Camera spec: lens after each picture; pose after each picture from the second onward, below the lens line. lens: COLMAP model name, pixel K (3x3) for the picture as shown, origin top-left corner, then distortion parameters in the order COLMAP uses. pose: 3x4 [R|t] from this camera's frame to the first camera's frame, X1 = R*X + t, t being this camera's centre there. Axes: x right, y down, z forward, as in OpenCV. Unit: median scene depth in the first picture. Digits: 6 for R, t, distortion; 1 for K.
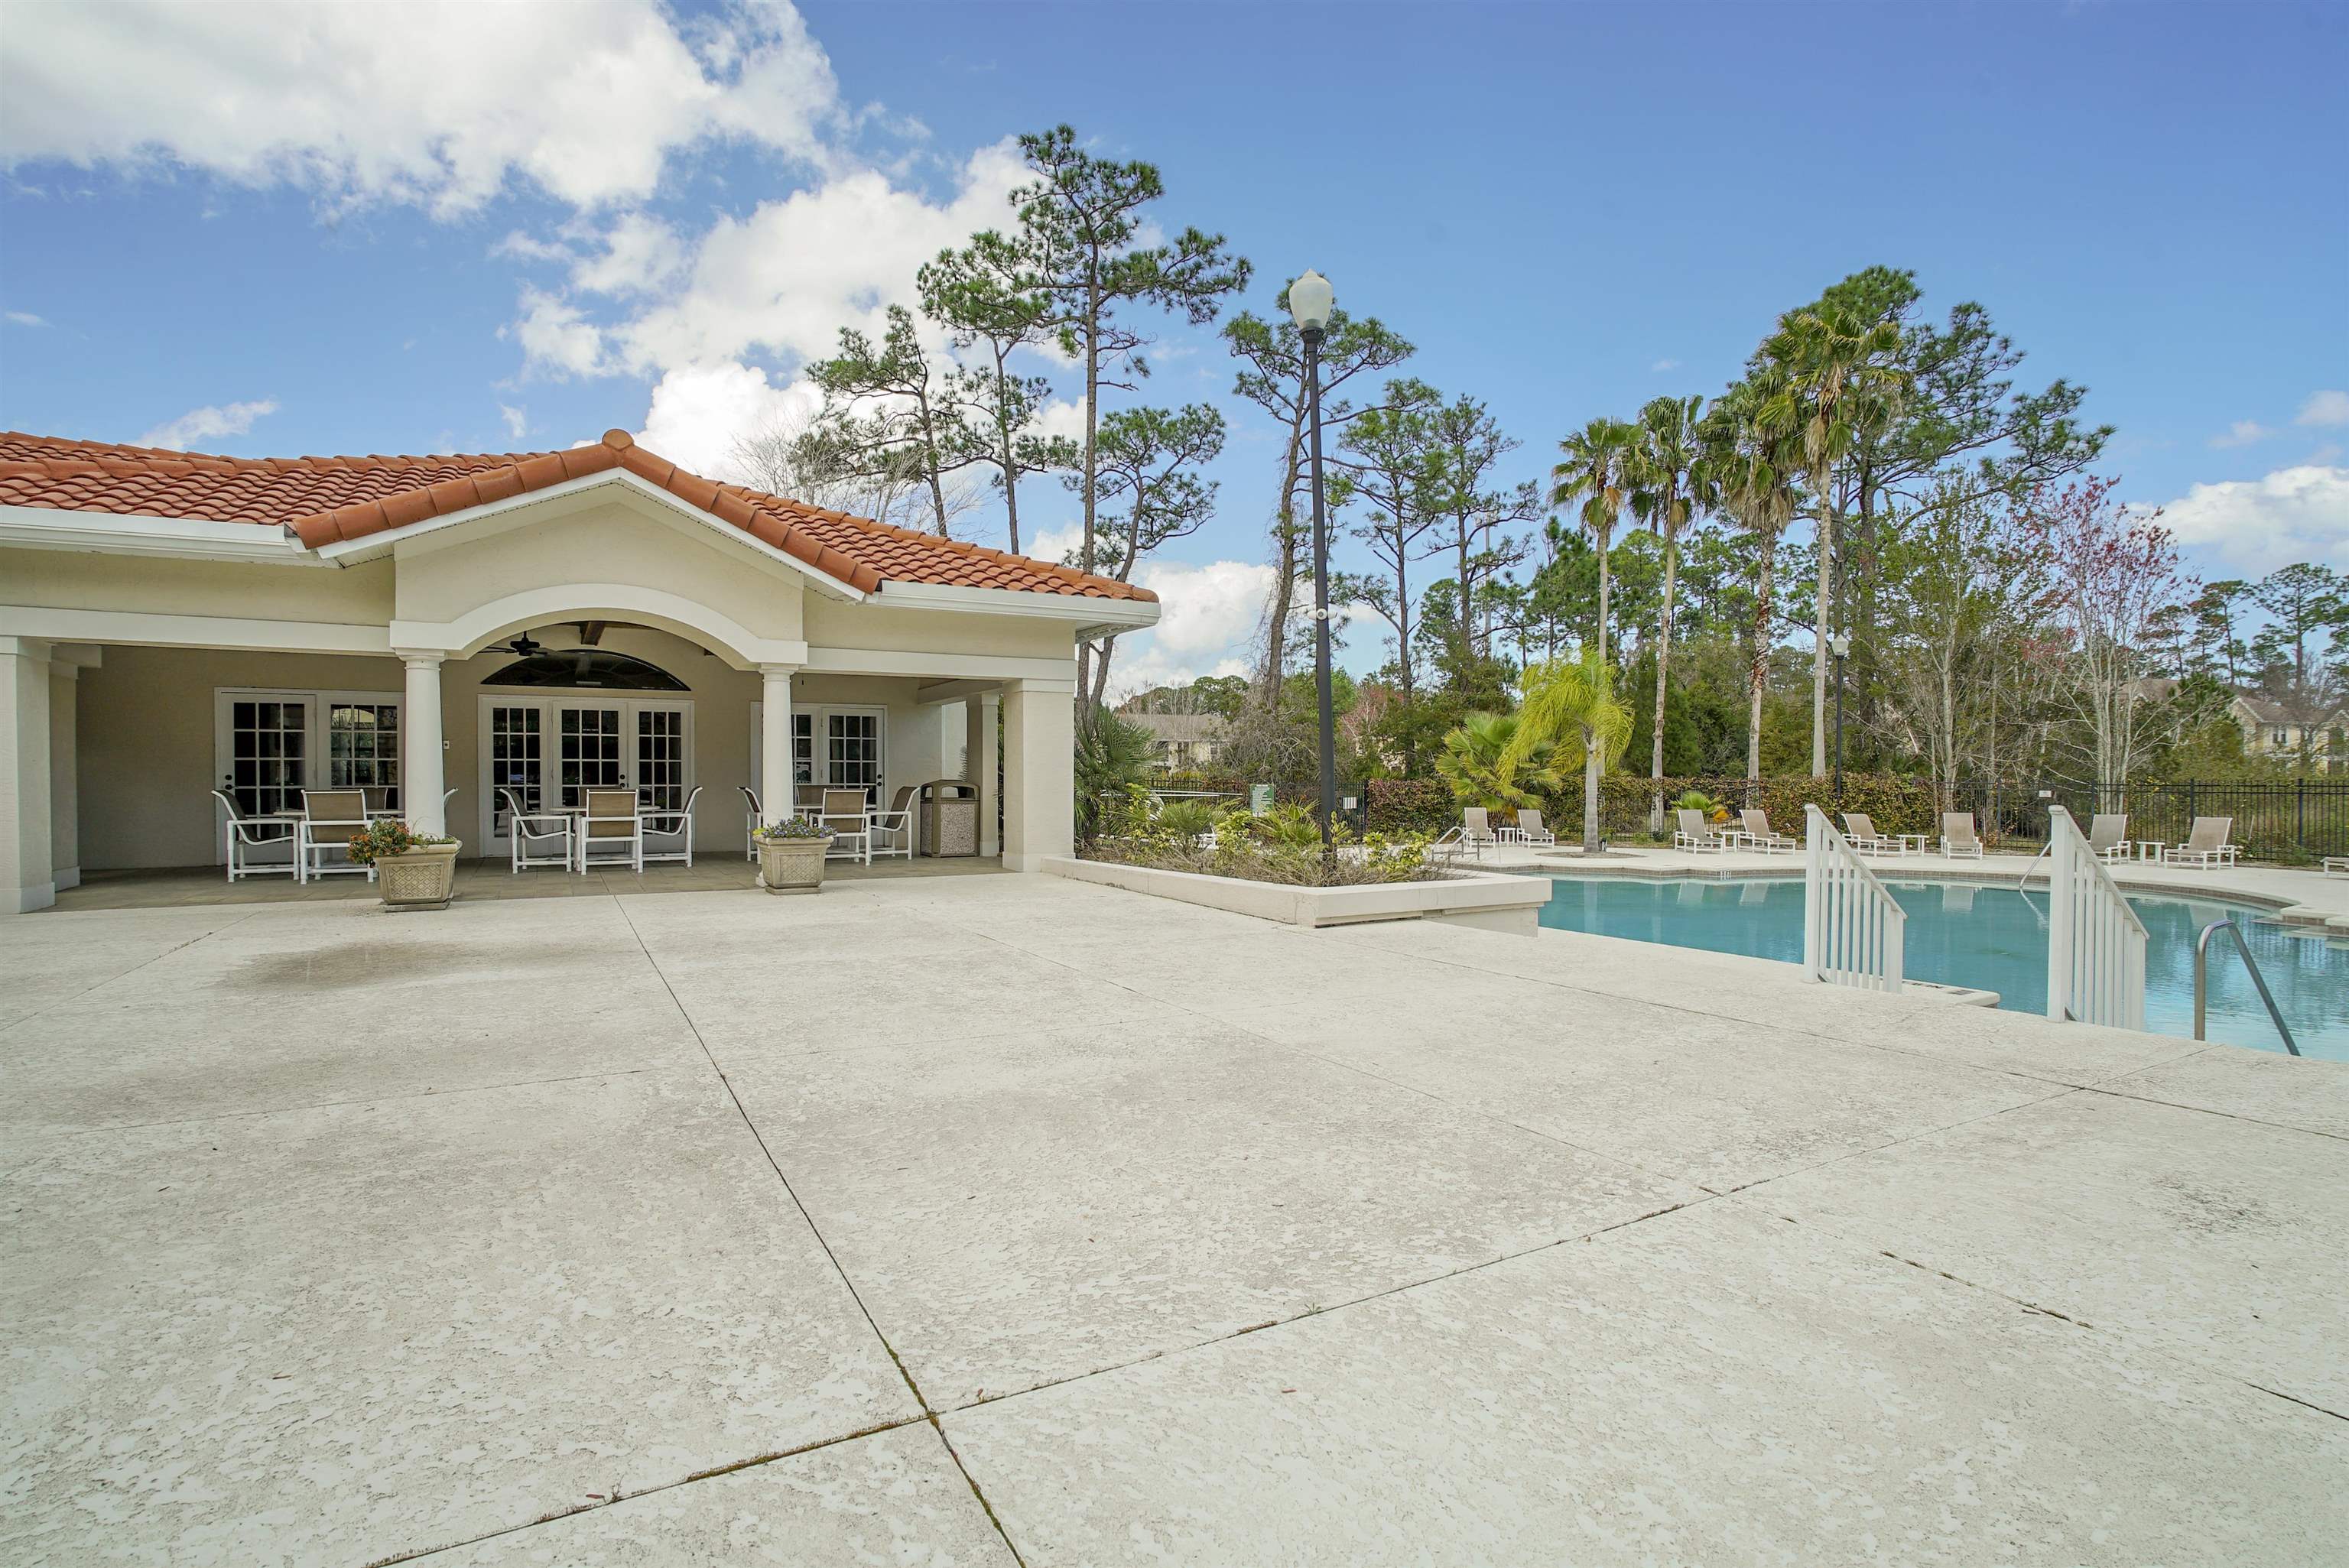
lens RADIAL K [[1064.8, 0, 1176.1], [0, 1064.8, 785.6], [0, 0, 1]] dist [-0.012611, -0.000016]
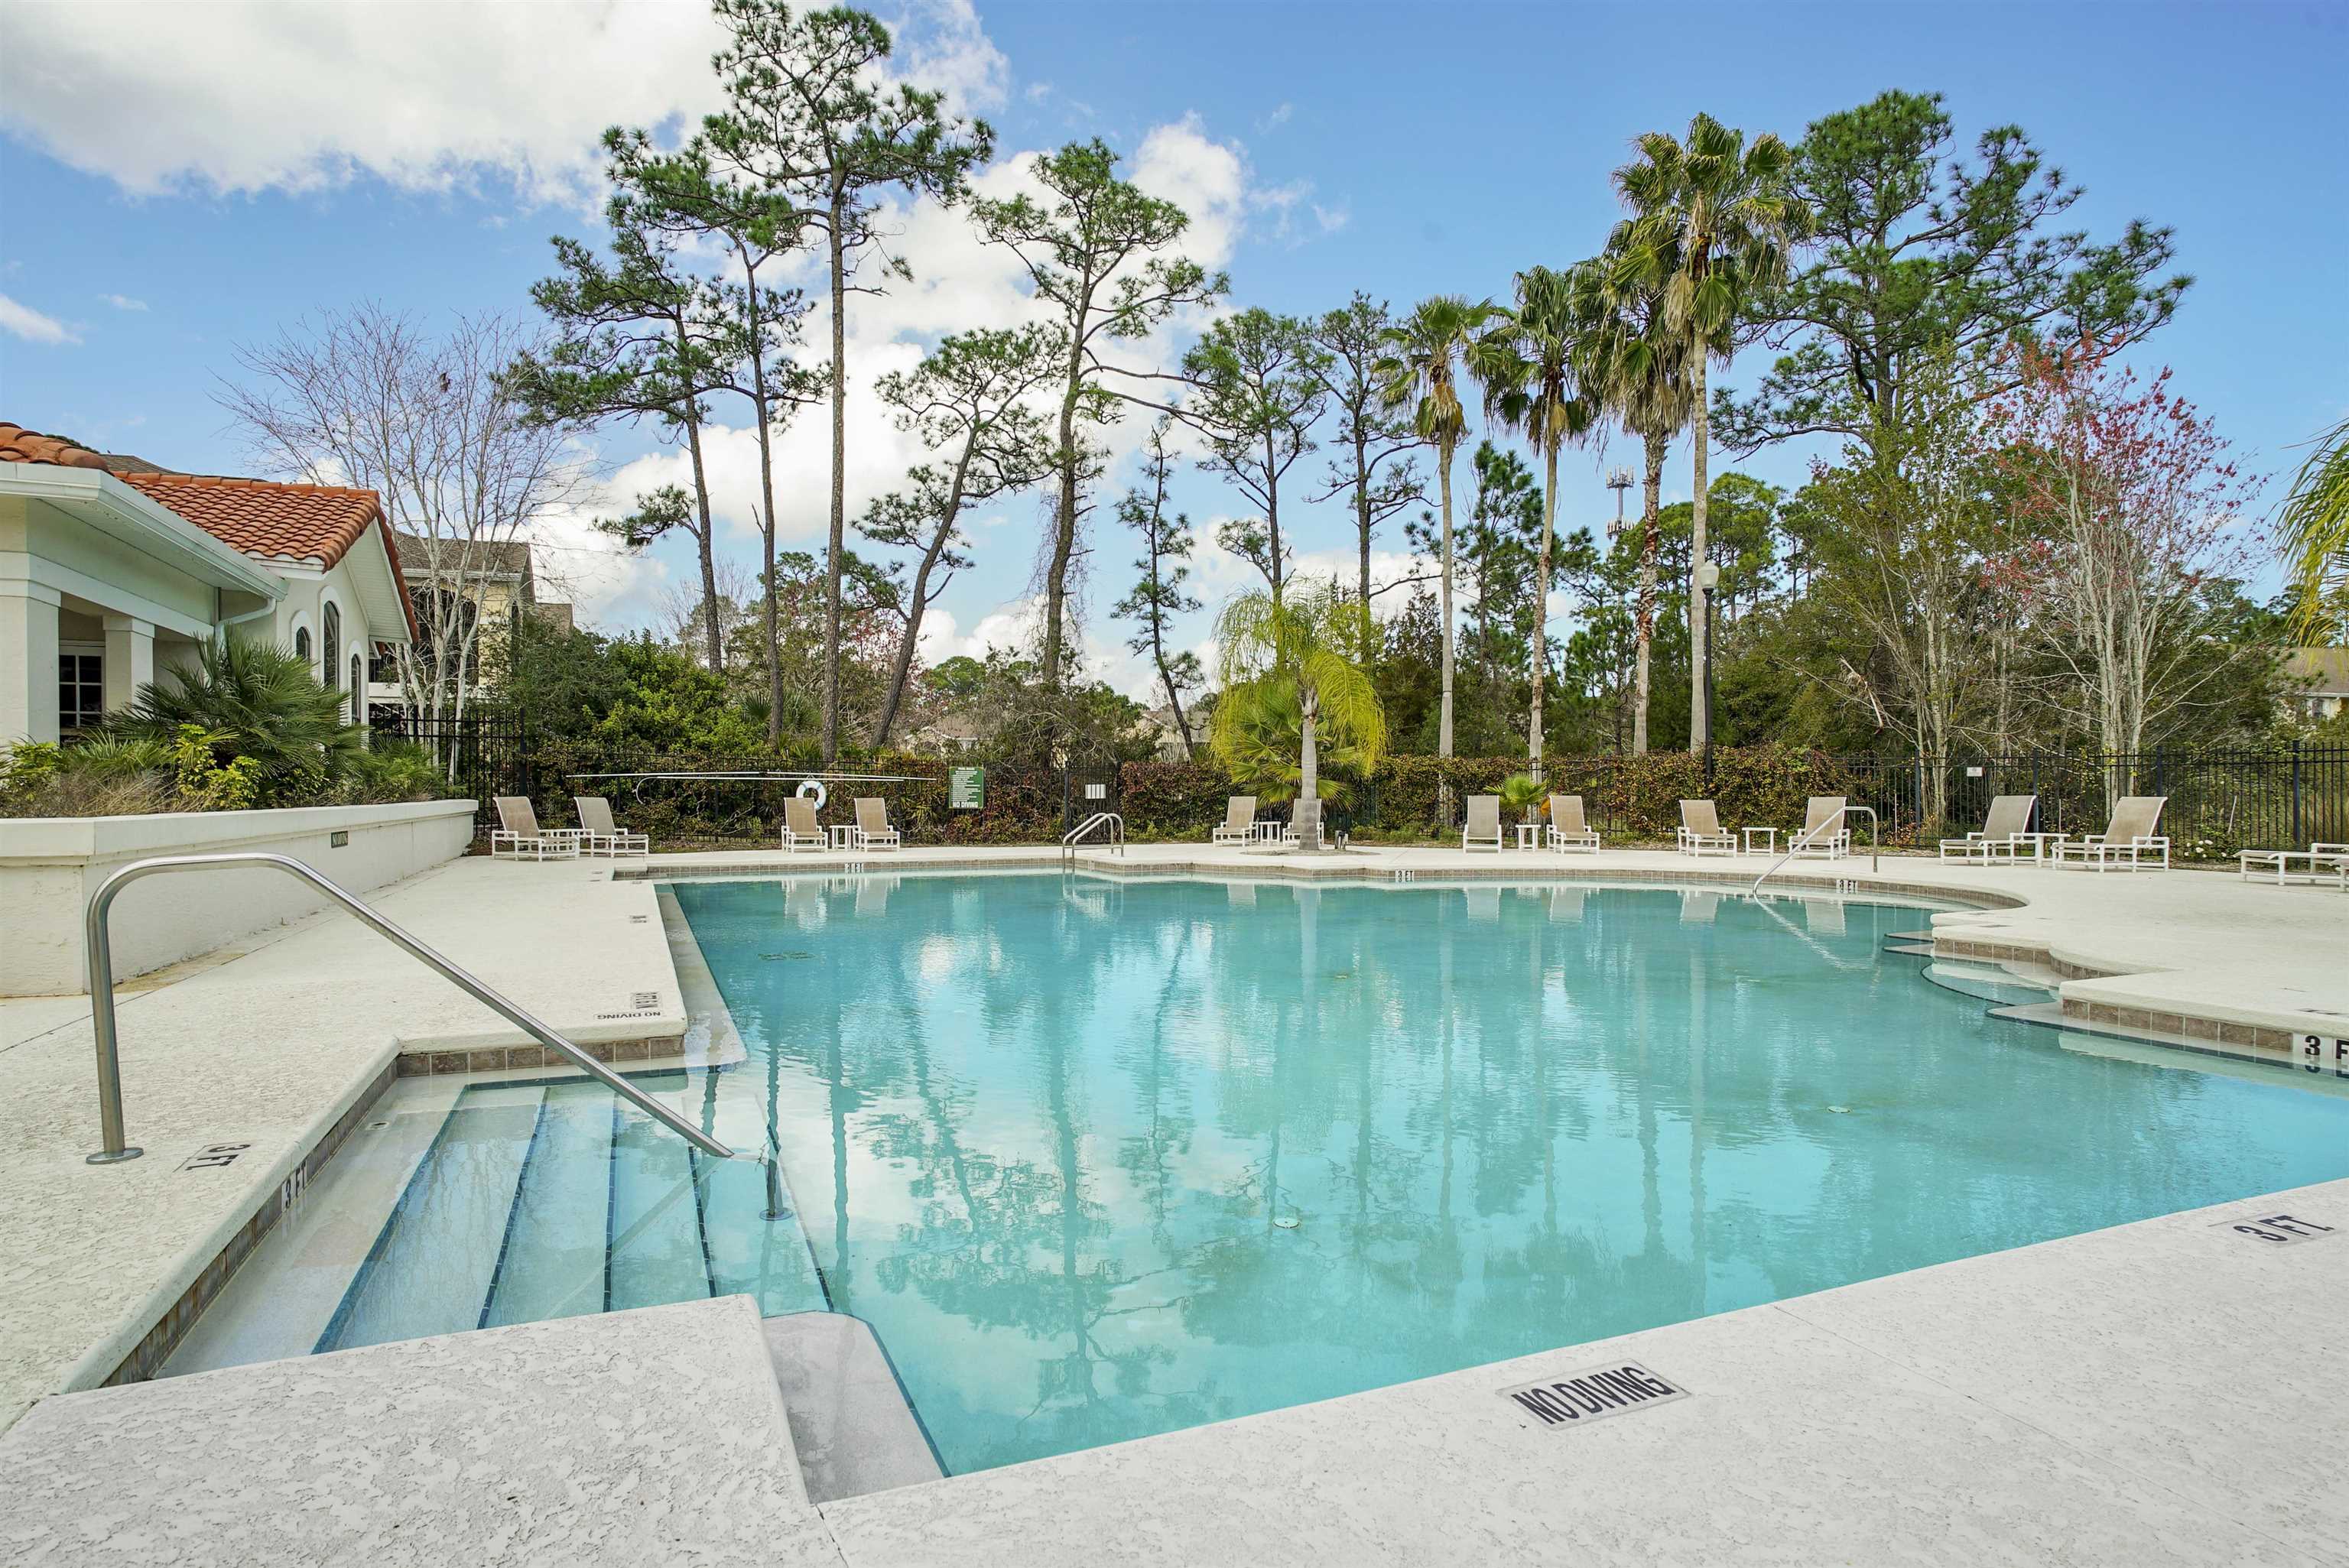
lens RADIAL K [[1190.6, 0, 1169.9], [0, 1190.6, 797.0], [0, 0, 1]] dist [-0.000600, 0.000875]
pose [[0.994340, -0.003857, -0.106171, 0.273040], [0.004293, 0.999983, 0.003876, 0.014905], [0.106155, -0.004310, 0.994340, 0.100224]]
